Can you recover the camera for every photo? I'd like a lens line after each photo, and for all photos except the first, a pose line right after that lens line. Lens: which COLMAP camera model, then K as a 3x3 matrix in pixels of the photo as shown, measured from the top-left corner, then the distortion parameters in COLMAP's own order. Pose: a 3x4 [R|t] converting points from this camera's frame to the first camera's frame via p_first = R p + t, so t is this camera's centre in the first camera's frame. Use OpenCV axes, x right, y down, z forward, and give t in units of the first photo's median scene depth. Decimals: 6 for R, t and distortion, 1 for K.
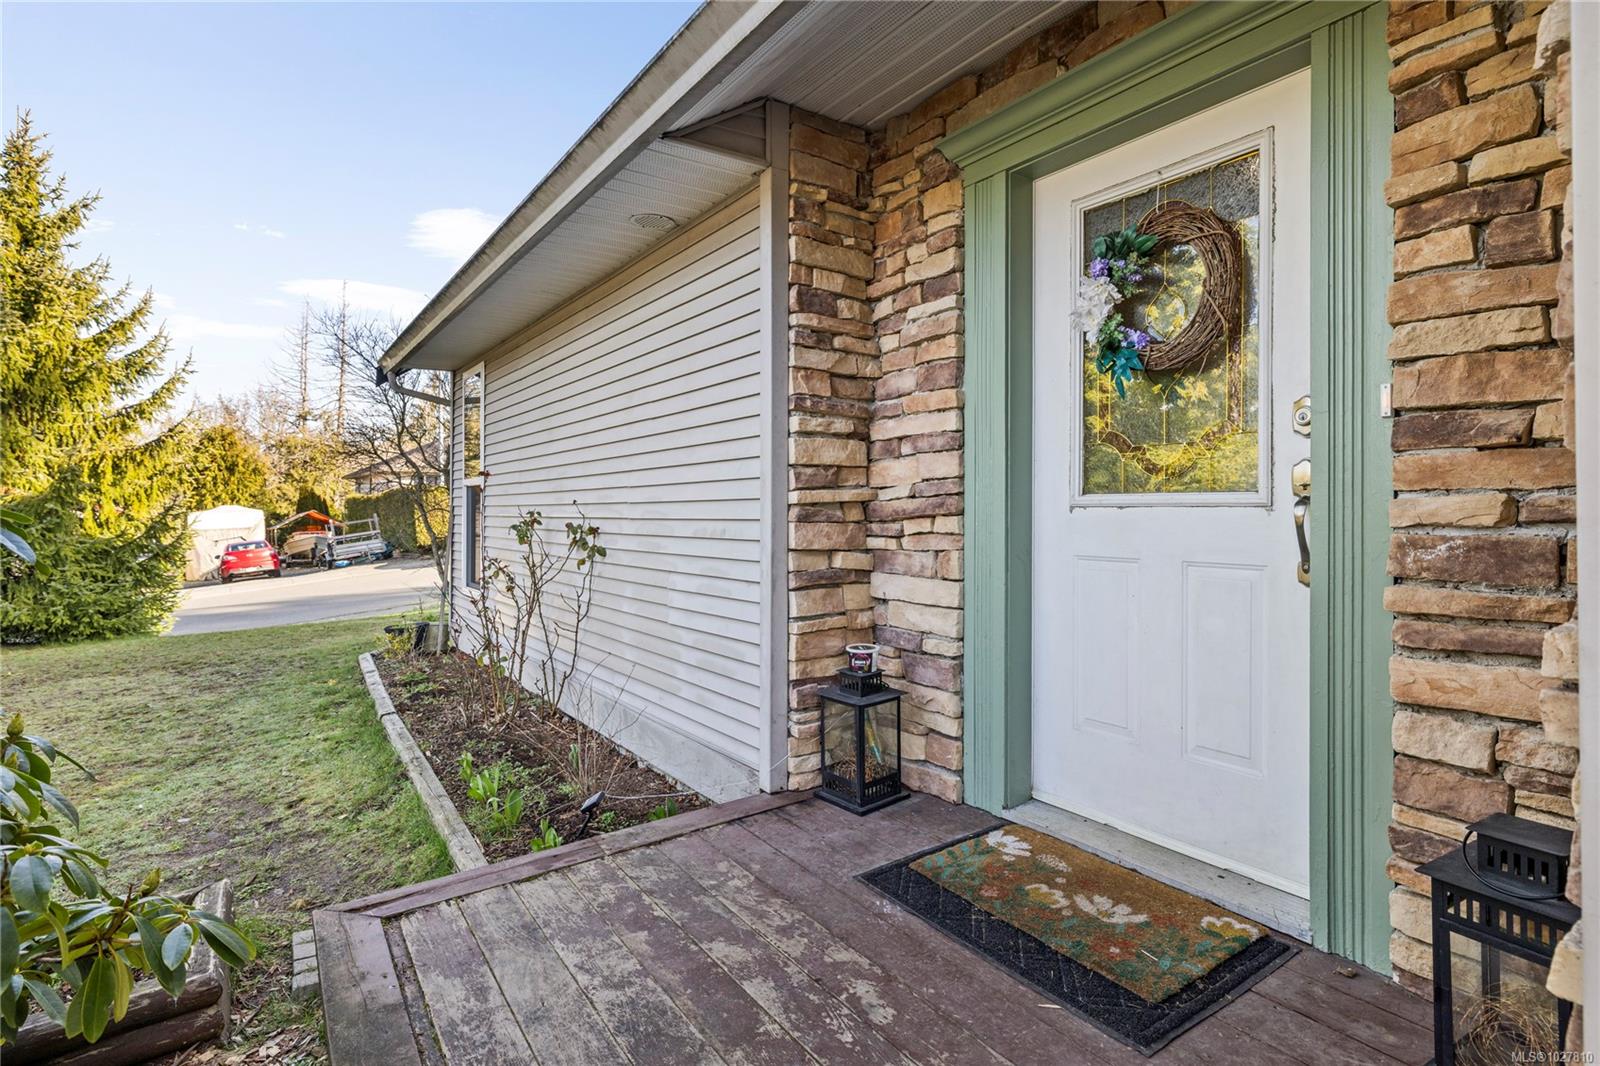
lens RADIAL K [[806.8, 0, 800.6], [0, 806.8, 514.2], [0, 0, 1]] dist [-0.000518, -0.000087]
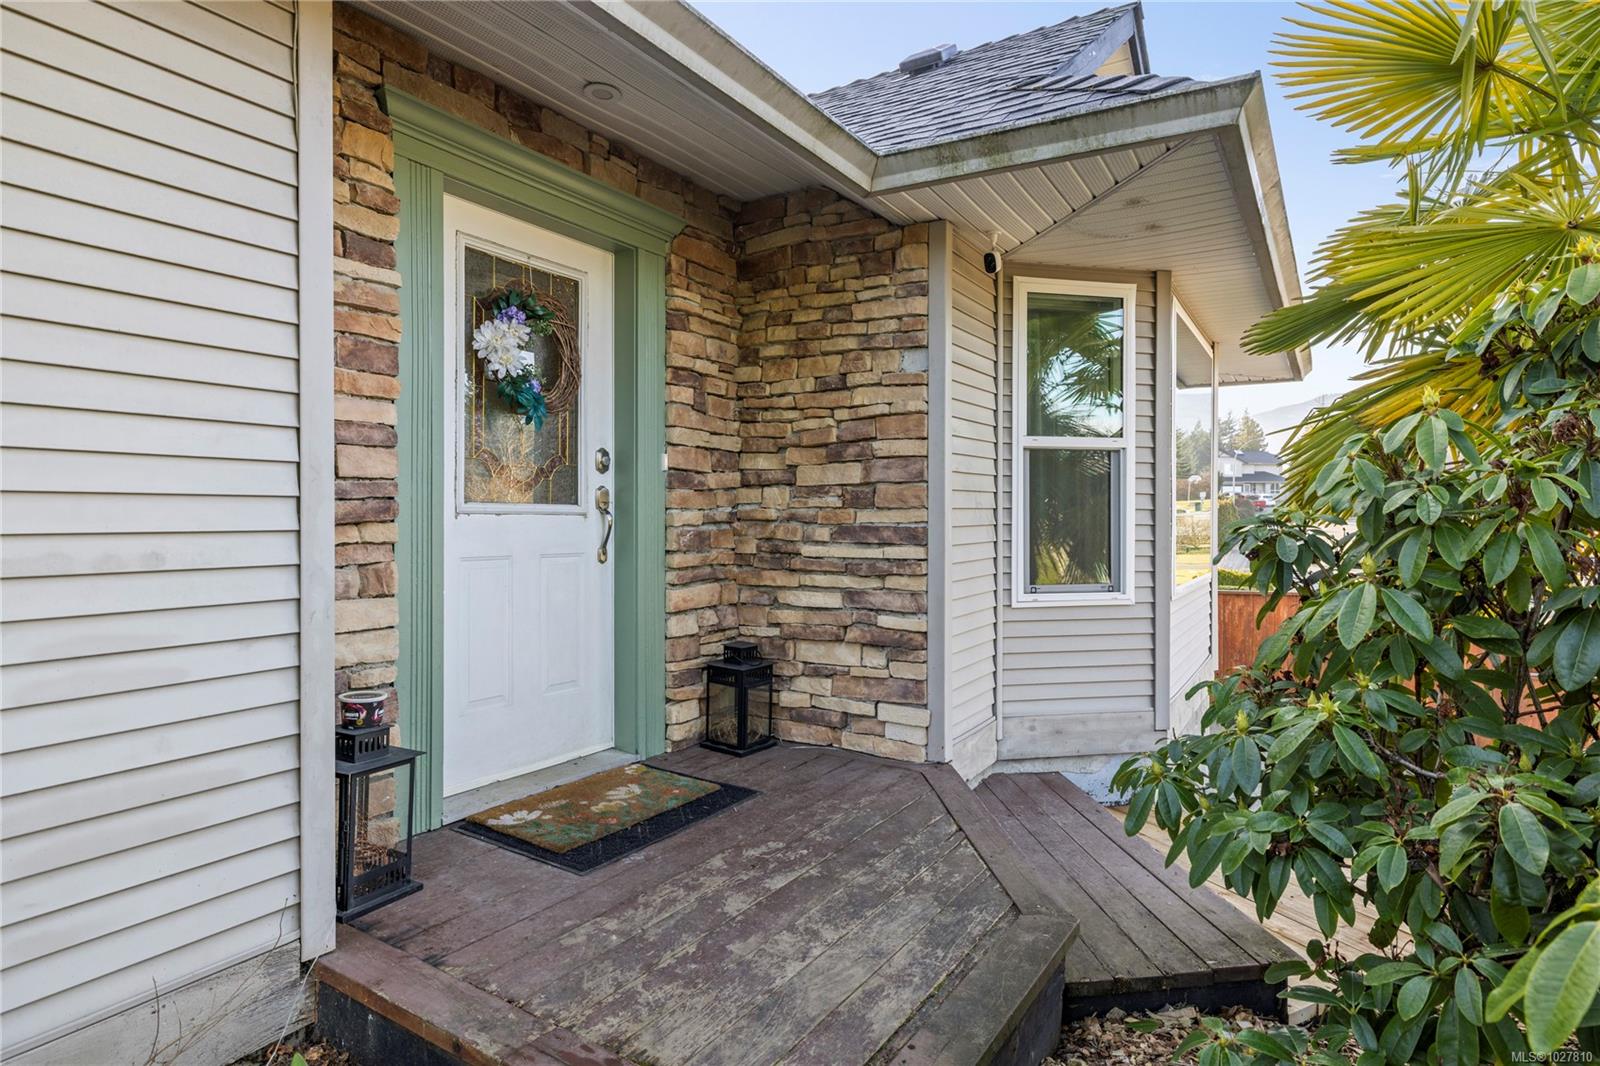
lens RADIAL K [[926.7, 0, 800.0], [0, 926.7, 533.0], [0, 0, 1]] dist [-0.001031, -0.000170]
pose [[-0.414855, -0.014931, 0.909765, -1.255177], [-0.000407, 0.999868, 0.016224, -0.004303], [-0.909888, 0.006361, -0.414806, 1.392257]]
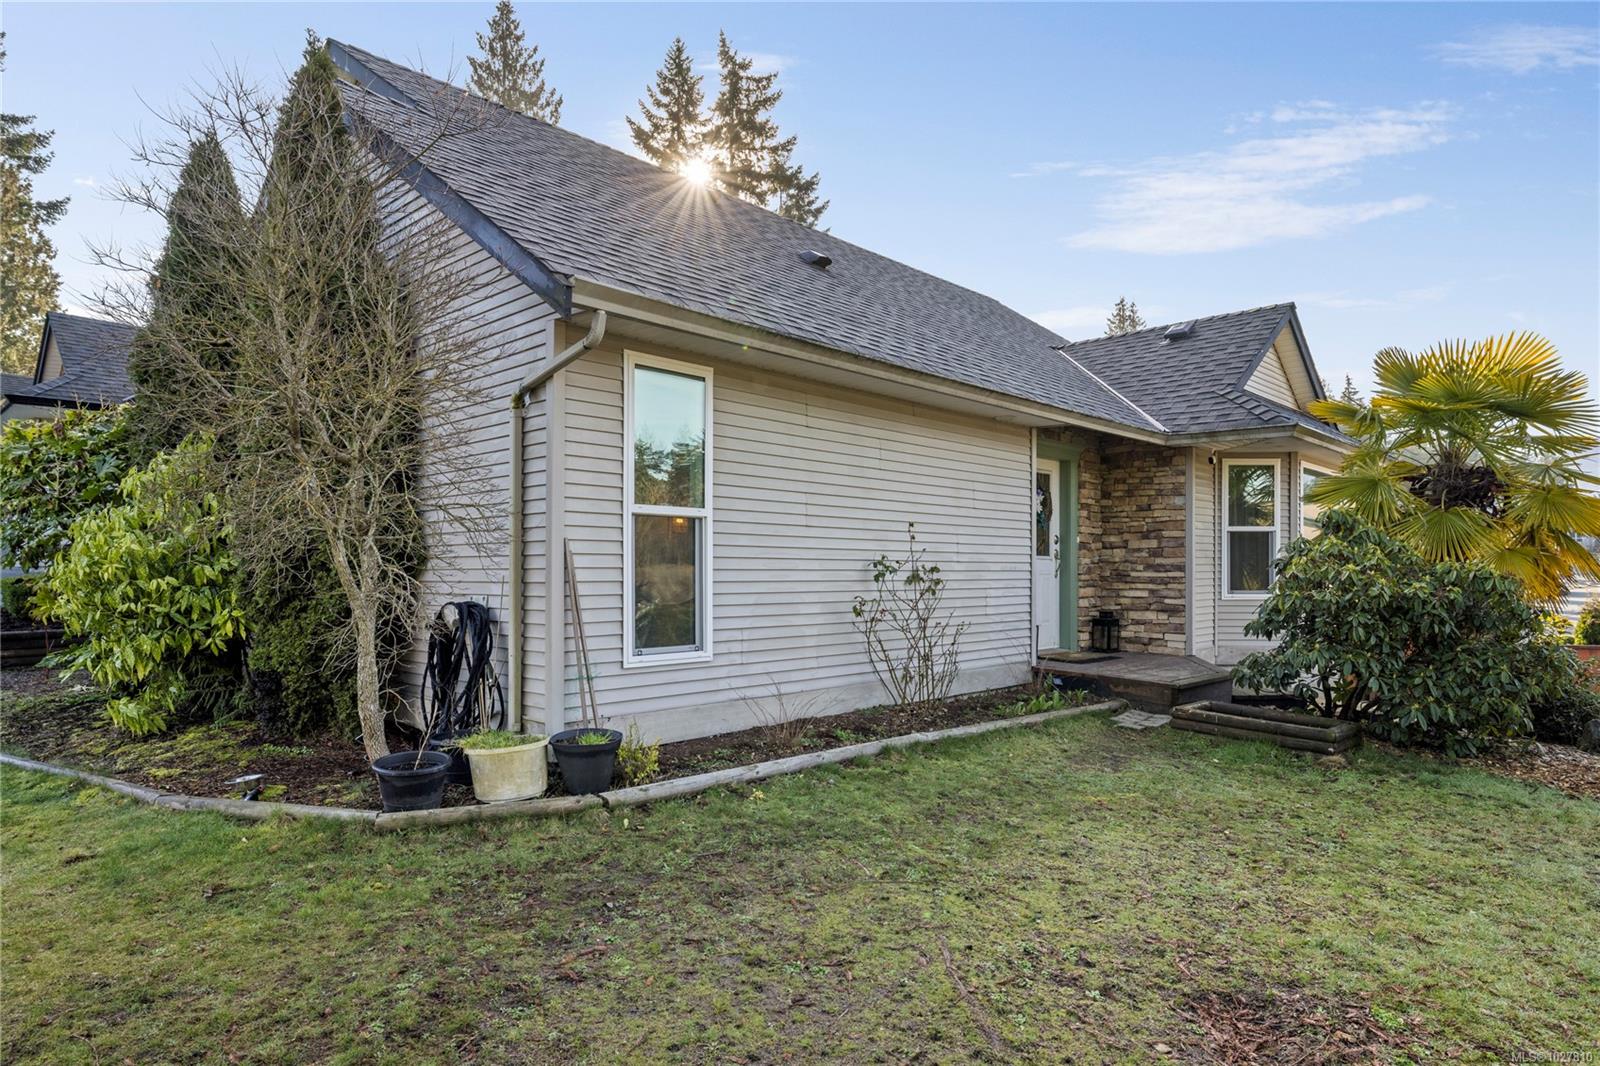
lens RADIAL K [[937.7, 0, 803.0], [0, 937.7, 572.7], [0, 0, 1]] dist [-0.001183, -0.000199]
pose [[-0.205123, -0.002841, 0.978732, -4.011187], [-0.000781, 0.999996, 0.002739, 0.044604], [-0.978736, -0.000202, -0.205124, 3.318372]]
